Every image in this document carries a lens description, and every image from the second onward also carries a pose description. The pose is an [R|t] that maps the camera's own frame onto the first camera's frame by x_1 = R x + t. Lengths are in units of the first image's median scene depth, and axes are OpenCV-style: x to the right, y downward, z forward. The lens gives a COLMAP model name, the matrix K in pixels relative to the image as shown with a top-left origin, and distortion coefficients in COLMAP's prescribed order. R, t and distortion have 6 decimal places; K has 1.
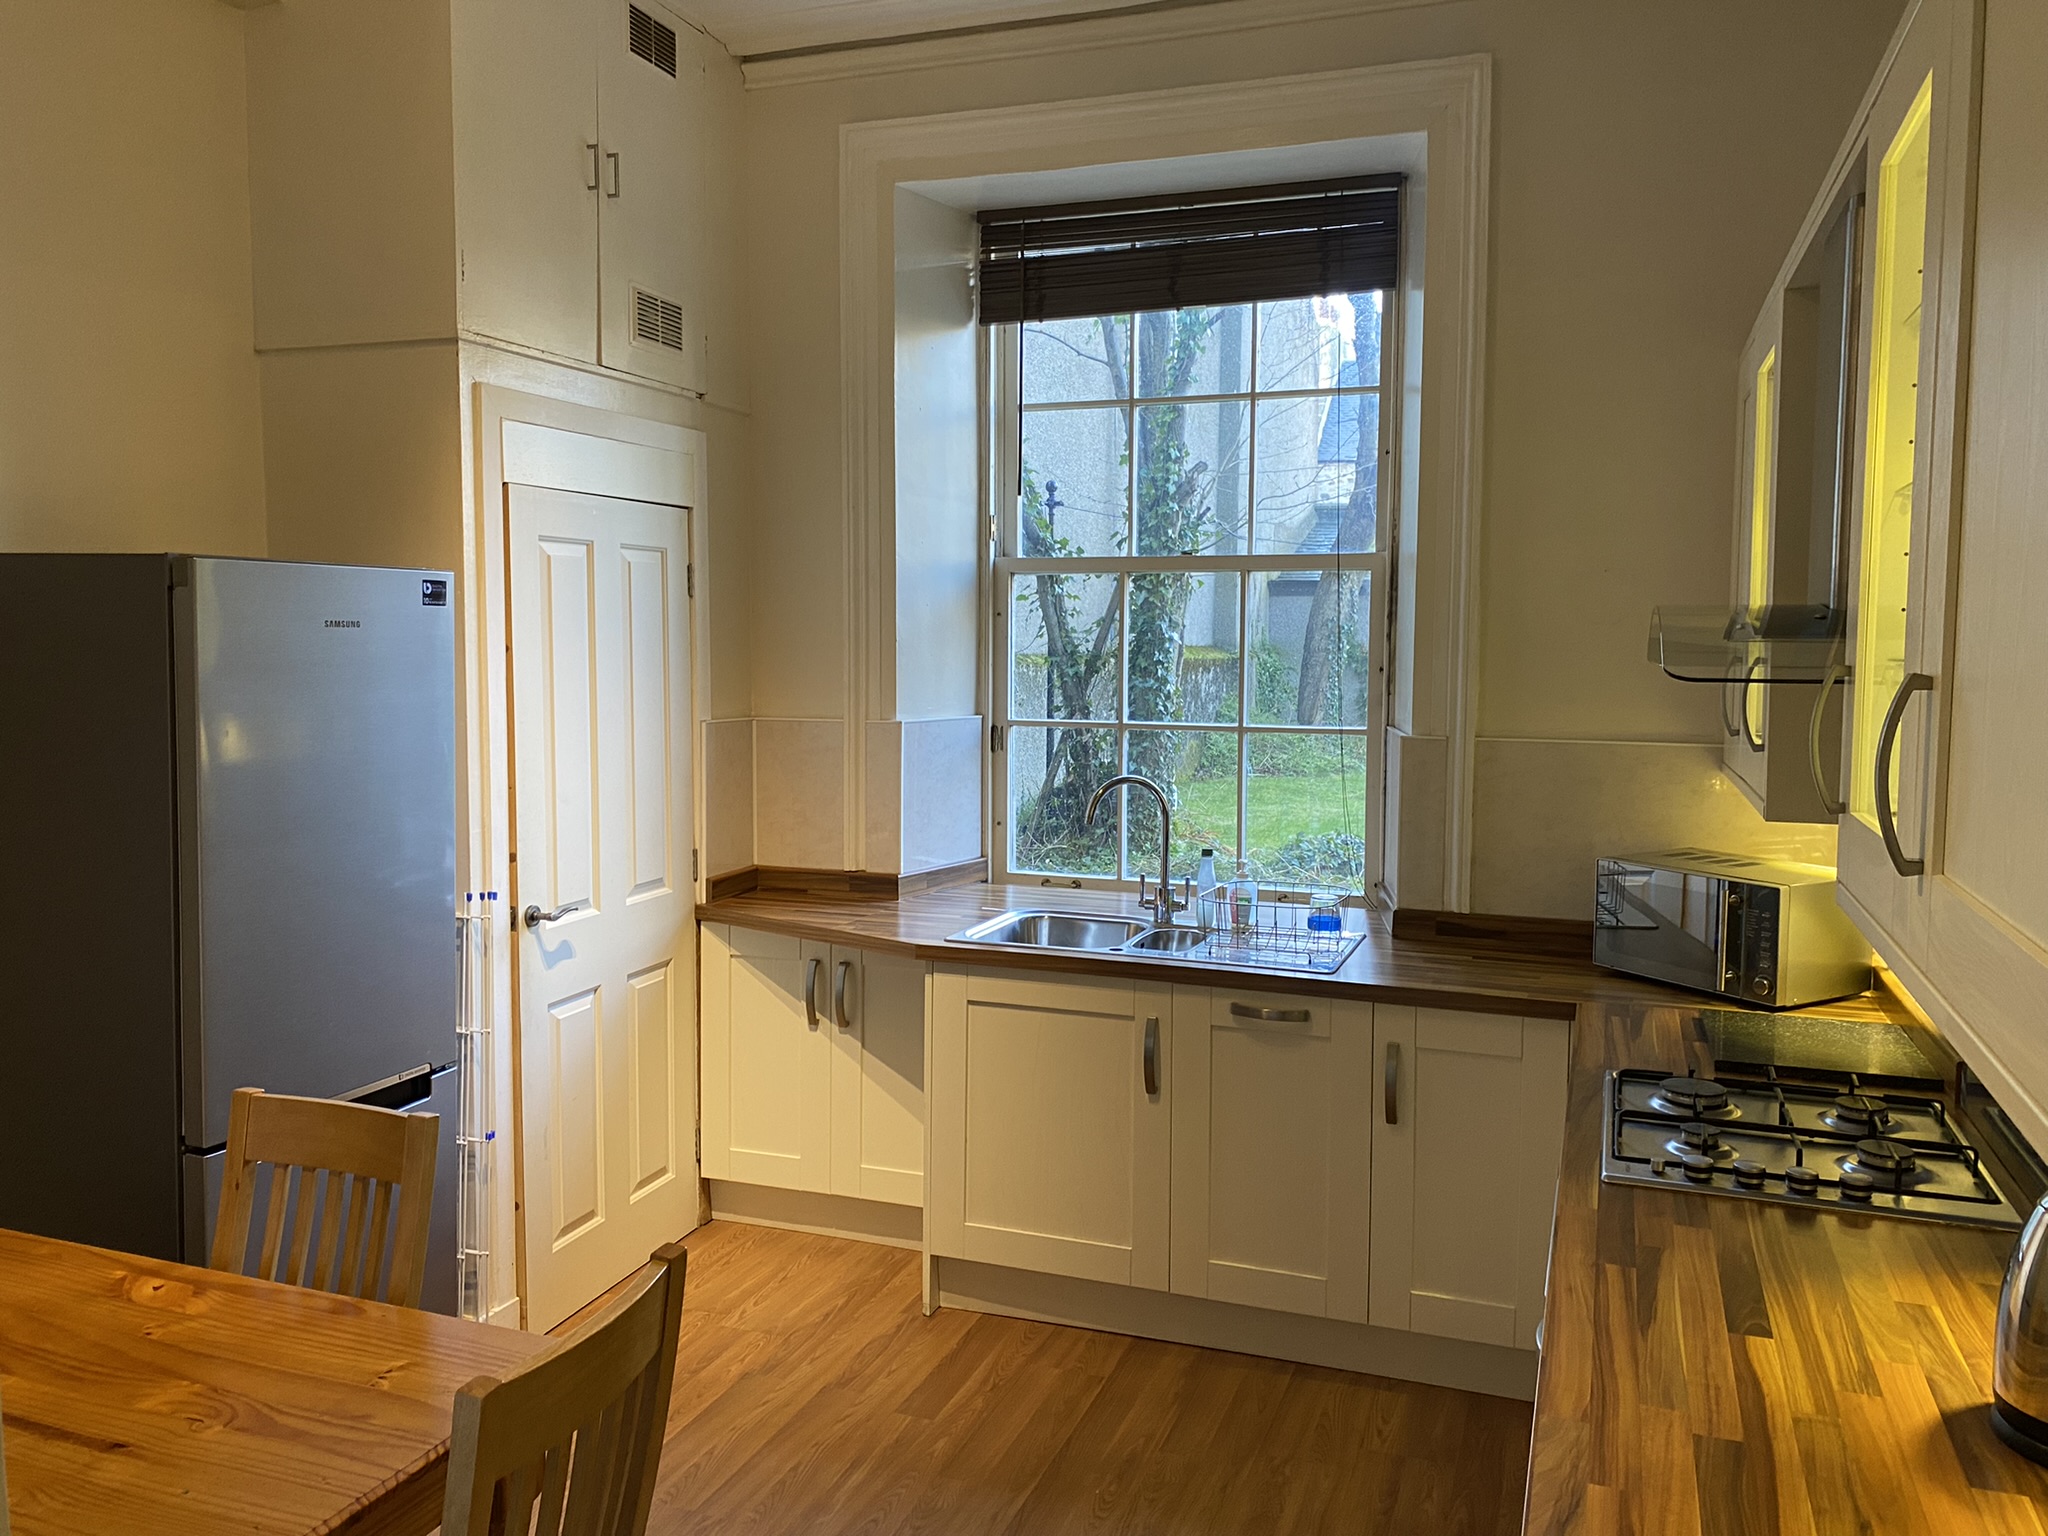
lens RADIAL K [[1543.0, 0, 1026.6], [0, 1543.0, 758.5], [0, 0, 1]] dist [0.007379, -0.002161]
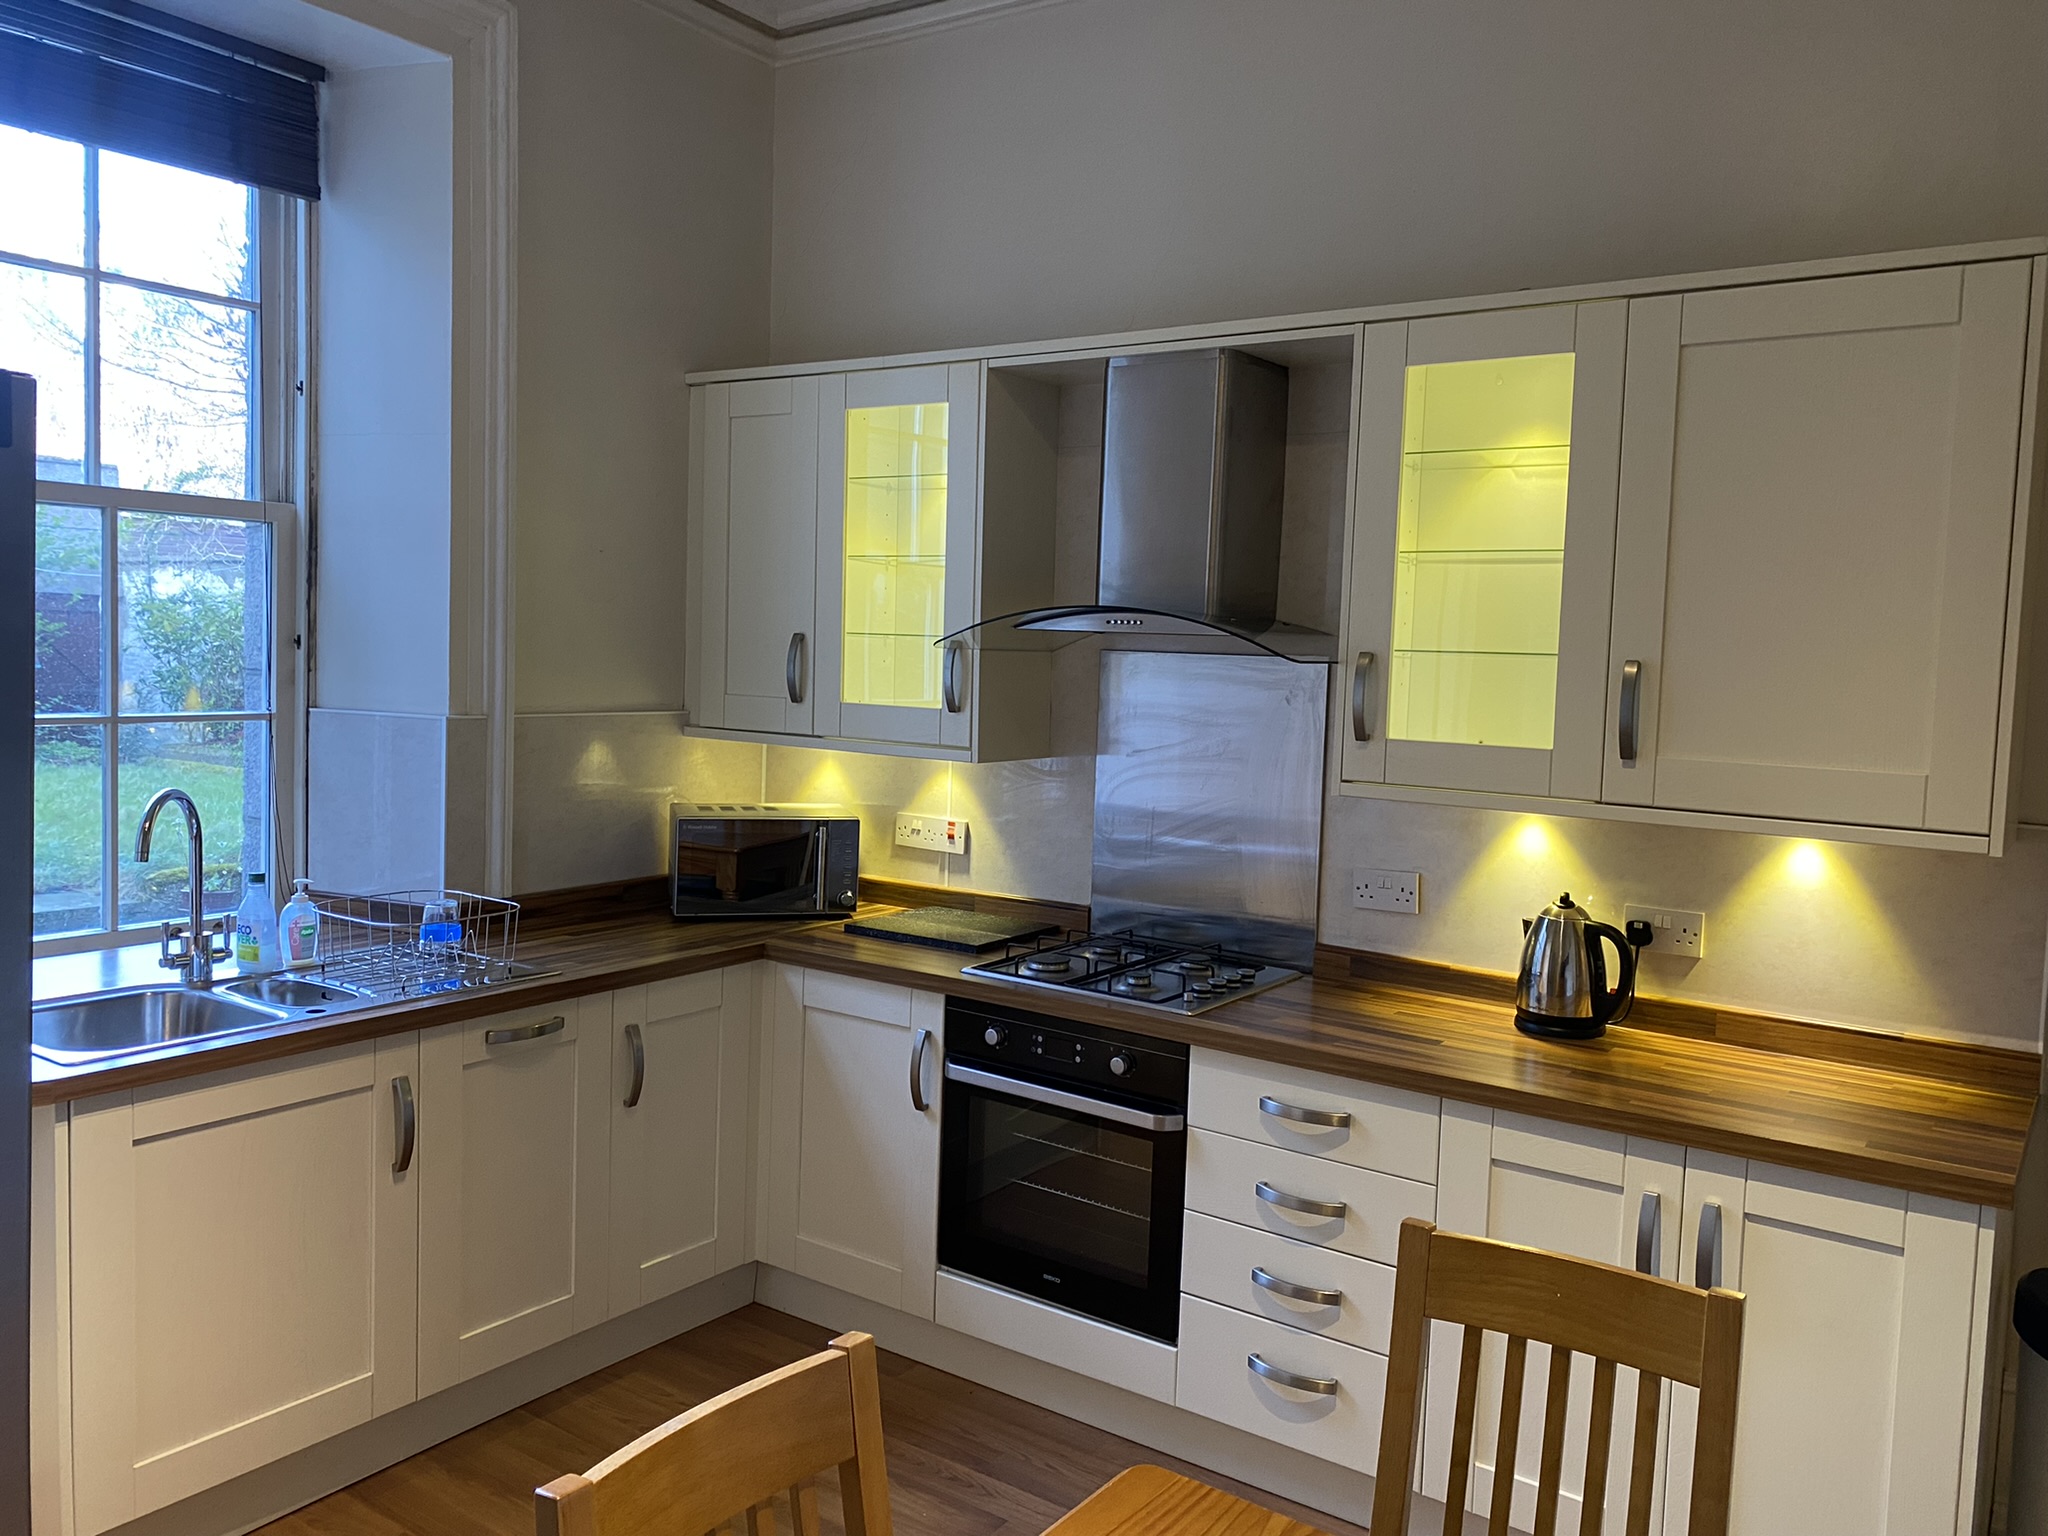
lens RADIAL K [[1543.0, 0, 1027.6], [0, 1543.0, 767.3], [0, 0, 1]] dist [0.007379, -0.002161]
pose [[0.246057, -0.077886, 0.966121, -0.579950], [0.040334, 0.996726, 0.070081, -0.036783], [-0.968416, 0.021724, 0.248393, 0.452959]]
